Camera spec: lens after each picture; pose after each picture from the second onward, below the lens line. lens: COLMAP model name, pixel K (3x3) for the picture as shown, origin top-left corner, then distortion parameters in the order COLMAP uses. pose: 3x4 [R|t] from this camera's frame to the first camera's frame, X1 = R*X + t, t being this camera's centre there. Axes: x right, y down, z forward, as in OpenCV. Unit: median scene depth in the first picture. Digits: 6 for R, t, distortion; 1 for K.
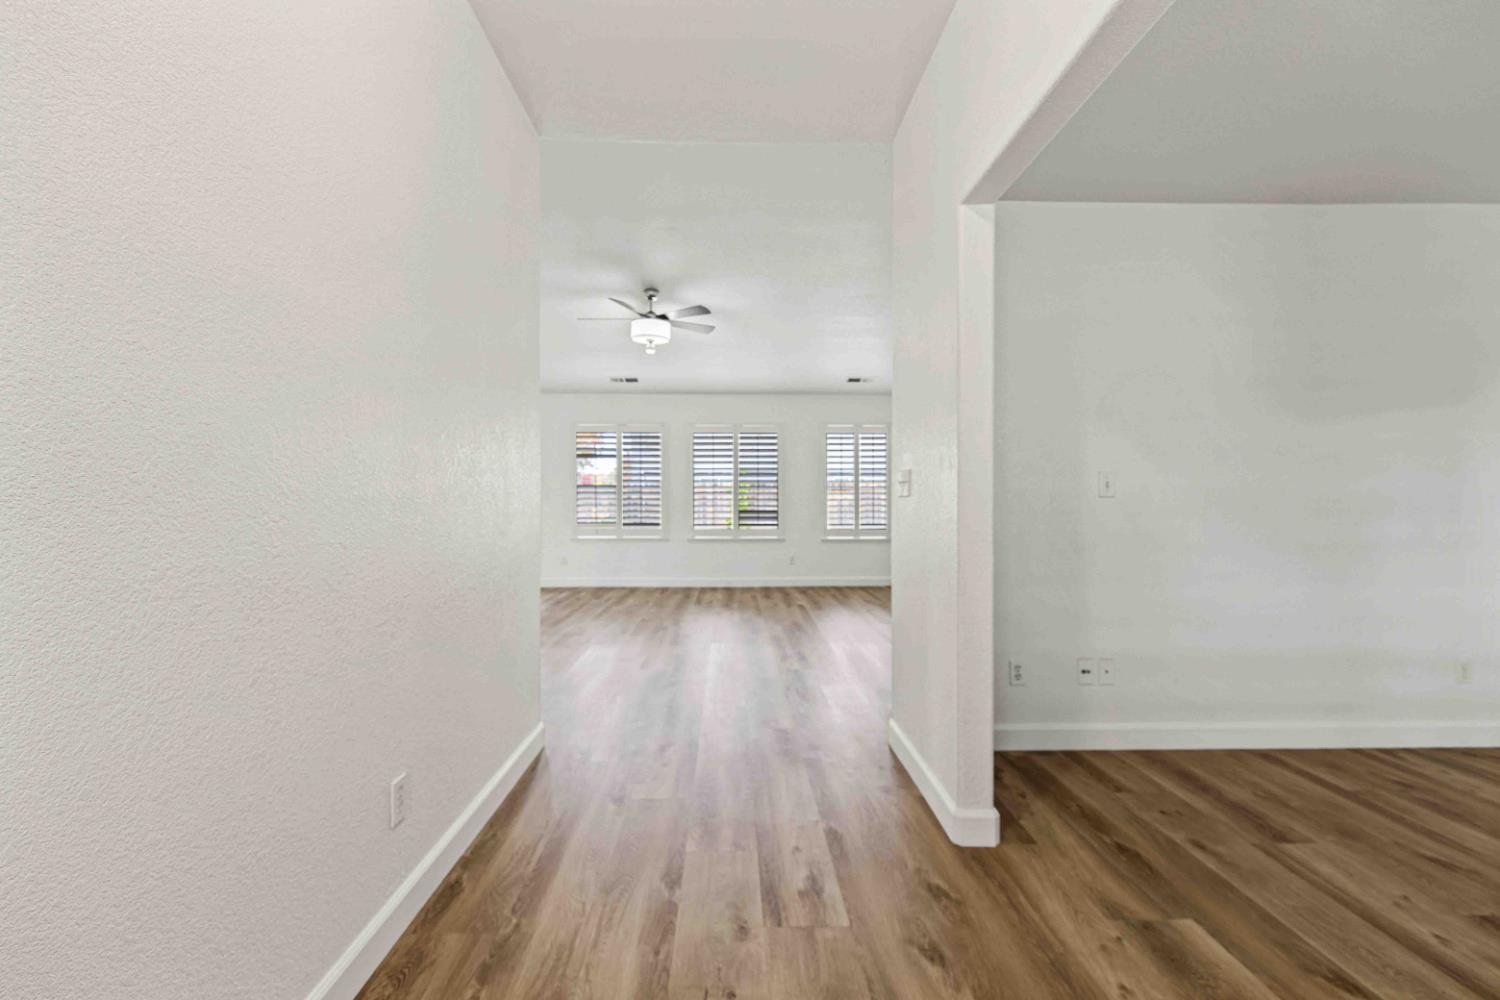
lens RADIAL K [[681.9, 0, 750.0], [0, 681.9, 500.0], [0, 0, 1]] dist [0.000548, 0.001067]
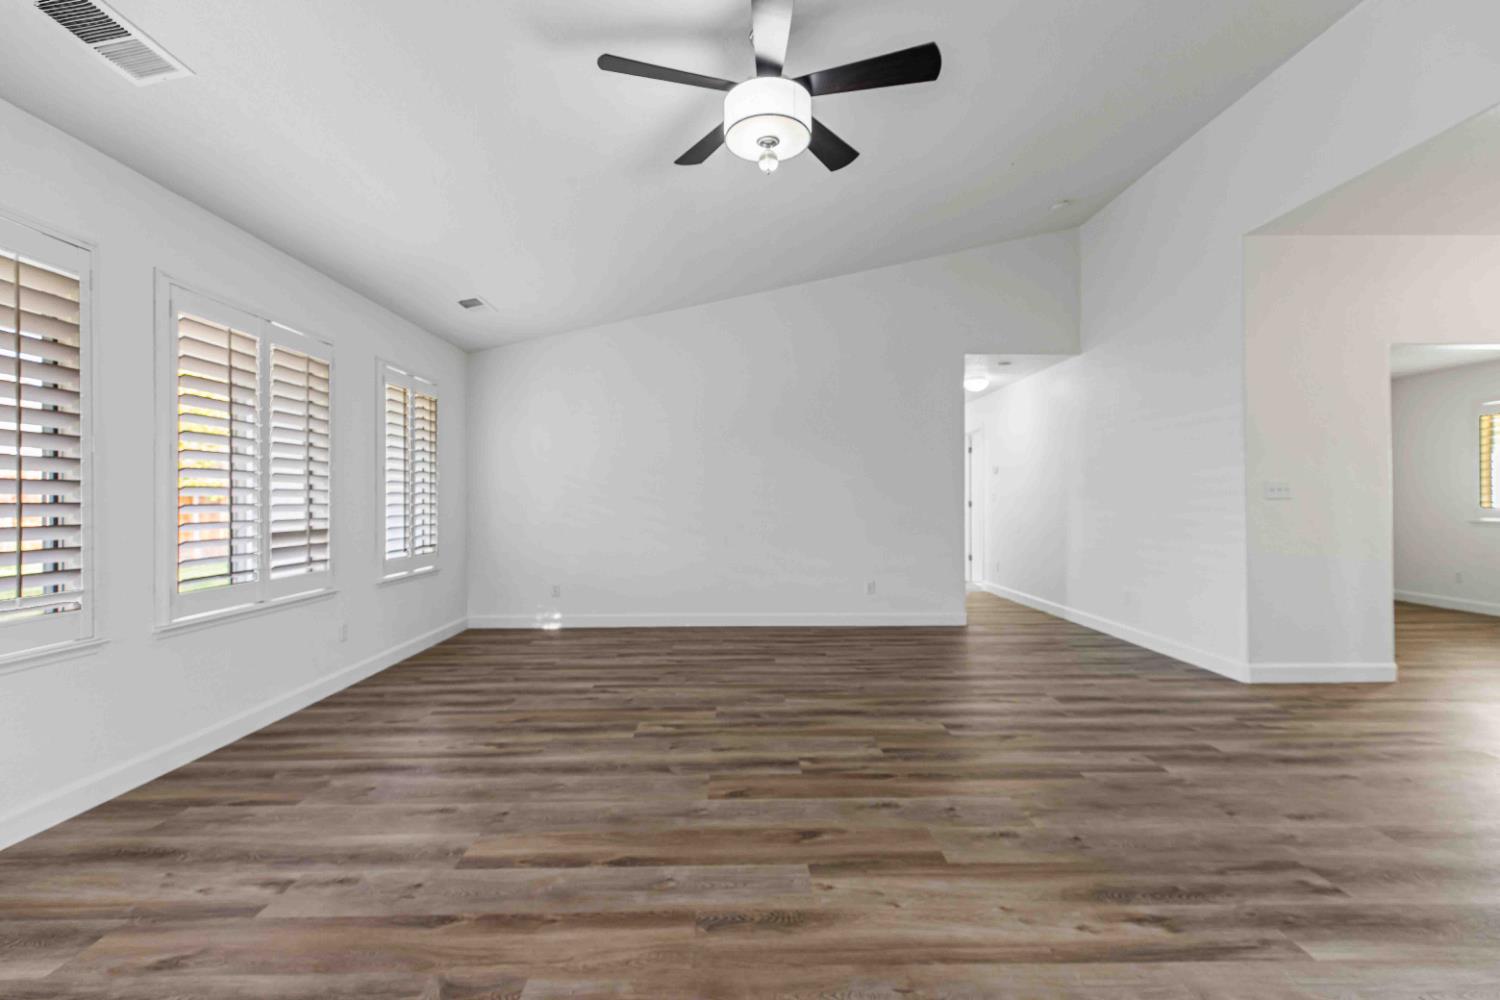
lens RADIAL K [[655.0, 0, 752.4], [0, 655.0, 533.7], [0, 0, 1]] dist [0.023089, 0.000180]
pose [[0.011957, -0.044505, 0.998938, -0.403455], [-0.006782, 0.998982, 0.044588, -0.003754], [-0.999906, -0.007308, 0.011642, 0.715661]]
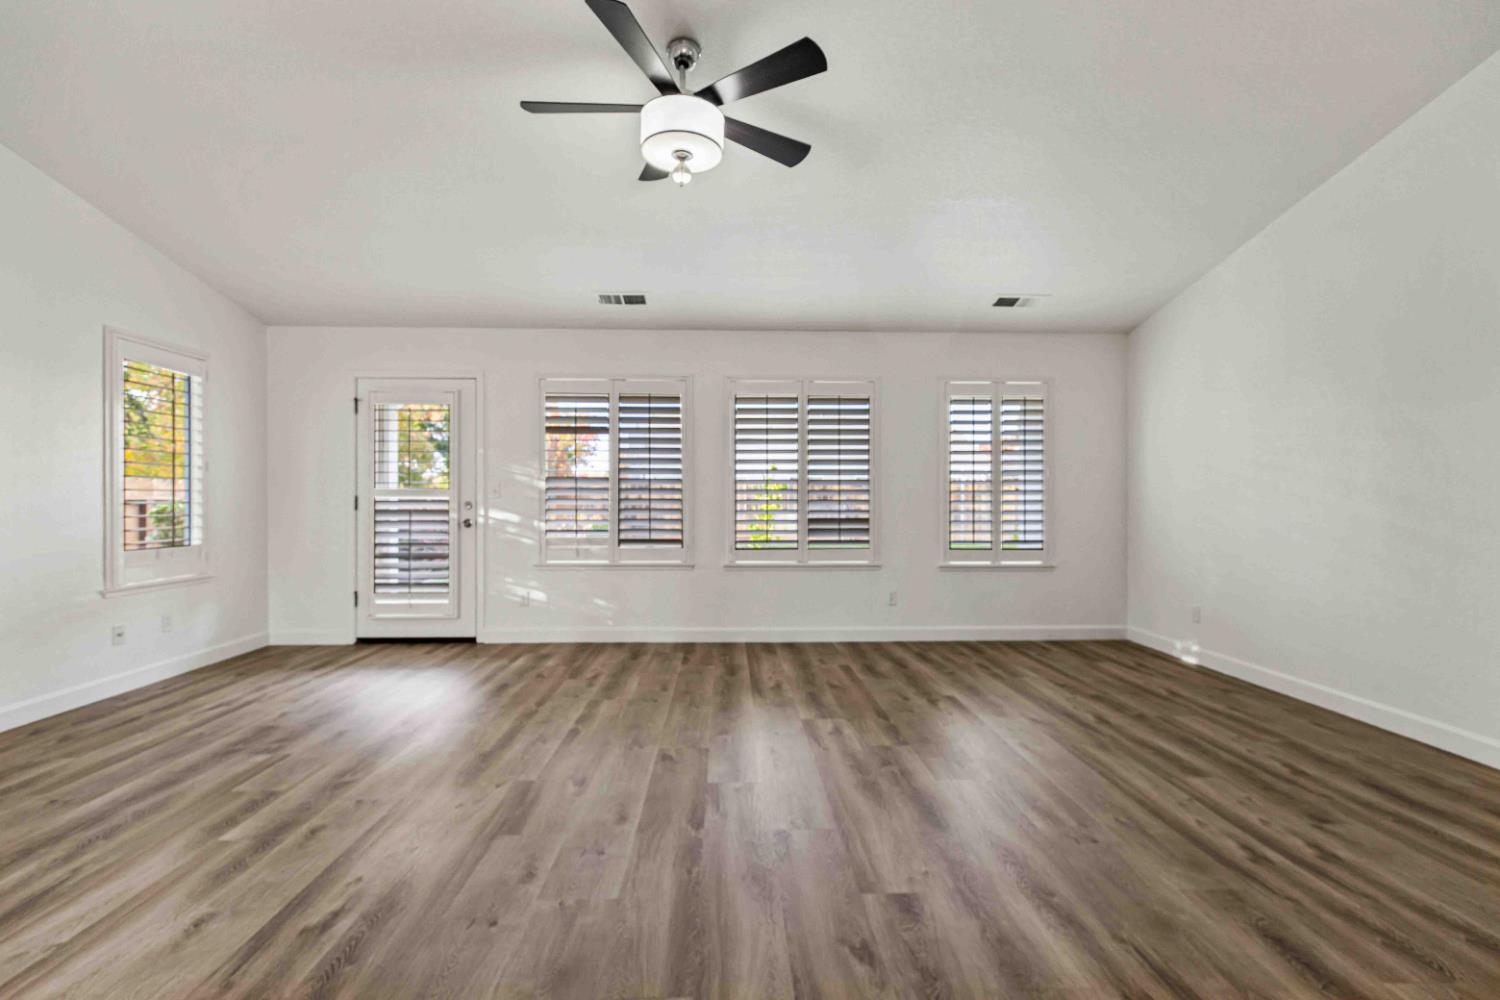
lens RADIAL K [[681.9, 0, 750.0], [0, 681.9, 500.0], [0, 0, 1]] dist [0.000548, 0.001067]
pose [[0.999986, 0.002951, 0.004288, -0.071934], [-0.002952, 0.999996, 0.000333, -0.001602], [-0.004287, -0.000346, 0.999991, 0.384876]]
